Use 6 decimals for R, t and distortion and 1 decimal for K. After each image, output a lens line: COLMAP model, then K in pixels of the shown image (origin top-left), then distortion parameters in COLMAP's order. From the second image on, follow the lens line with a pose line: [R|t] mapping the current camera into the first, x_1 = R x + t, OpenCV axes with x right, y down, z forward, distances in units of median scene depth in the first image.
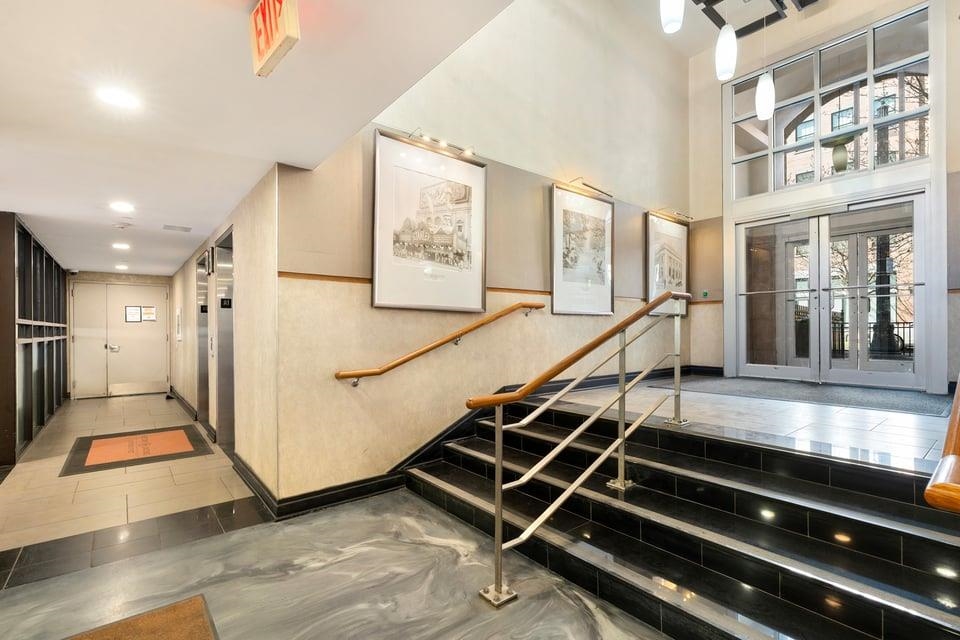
lens RADIAL K [[446.5, 0, 480.0], [0, 446.5, 320.0], [0, 0, 1]] dist [0.000611, 0.000083]
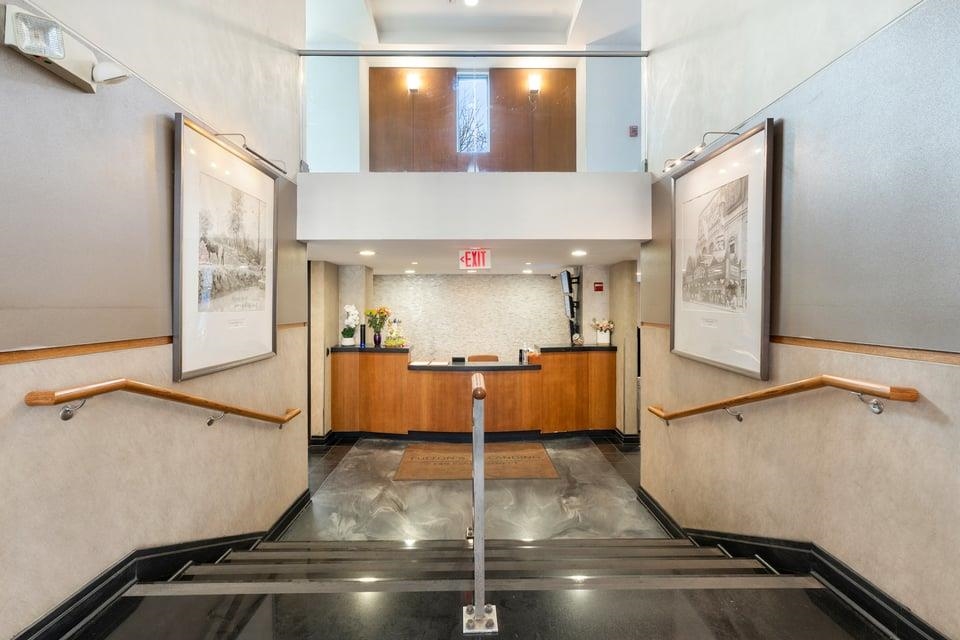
lens RADIAL K [[446.5, 0, 480.0], [0, 446.5, 320.0], [0, 0, 1]] dist [0.000611, 0.000083]
pose [[-0.614139, 0.020519, -0.788931, 0.724892], [0.000311, 0.999668, 0.025758, -0.114941], [0.789198, 0.015573, -0.613942, 1.117168]]
